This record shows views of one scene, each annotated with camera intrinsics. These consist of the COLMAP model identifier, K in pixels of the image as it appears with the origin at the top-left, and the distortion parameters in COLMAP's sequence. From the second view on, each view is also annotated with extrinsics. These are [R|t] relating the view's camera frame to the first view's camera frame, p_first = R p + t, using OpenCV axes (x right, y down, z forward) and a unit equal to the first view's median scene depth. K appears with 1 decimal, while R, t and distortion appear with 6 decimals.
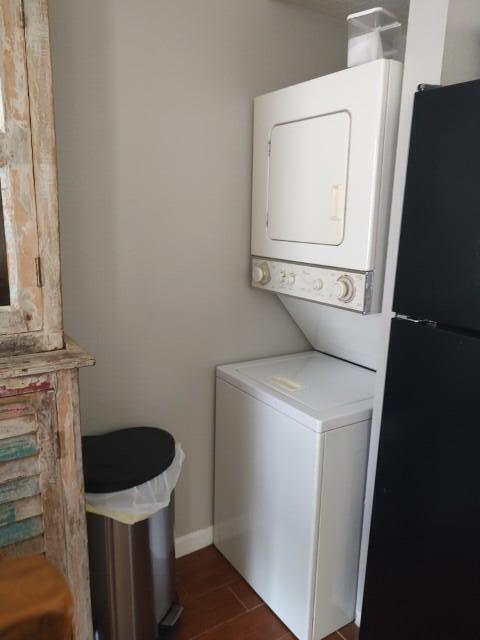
lens RADIAL K [[496.0, 0, 238.9], [0, 496.0, 327.3], [0, 0, 1]] dist [0.046982, -0.051857]
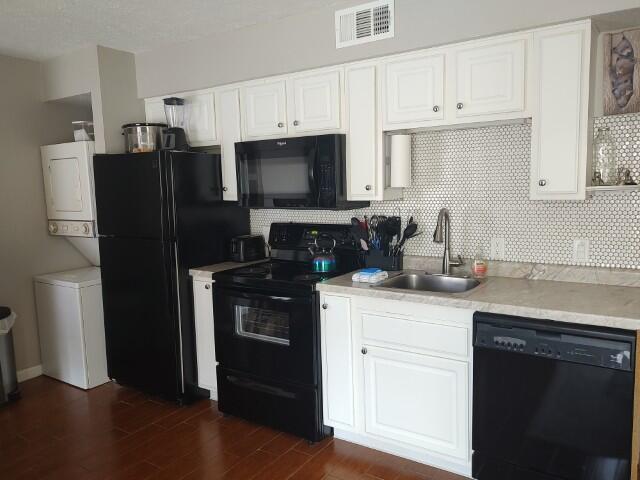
lens RADIAL K [[497.8, 0, 320.0], [0, 497.8, 240.0], [0, 0, 1]] dist [0.040985, -0.044141]
pose [[0.914557, -0.096719, 0.392722, 0.273618], [0.138402, 0.987206, -0.079179, 0.304900], [-0.380039, 0.126767, 0.916243, -1.546627]]
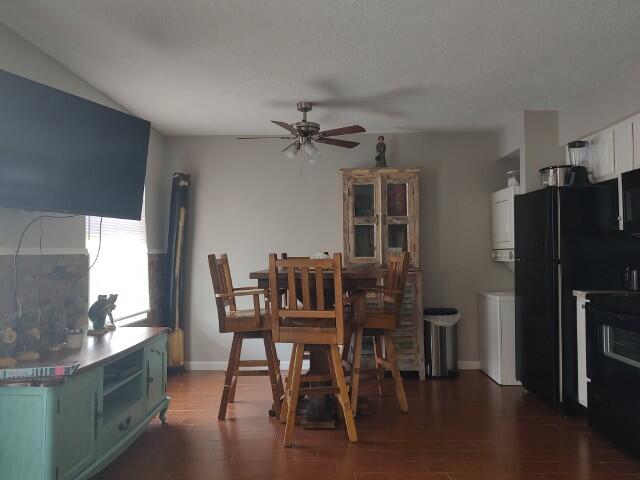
lens RADIAL K [[497.8, 0, 320.0], [0, 497.8, 240.0], [0, 0, 1]] dist [0.040985, -0.044141]
pose [[0.829676, -0.043470, -0.556550, 0.893918], [-0.096534, 0.970773, -0.219731, 0.576489], [0.549835, 0.236032, 0.801230, -1.965971]]
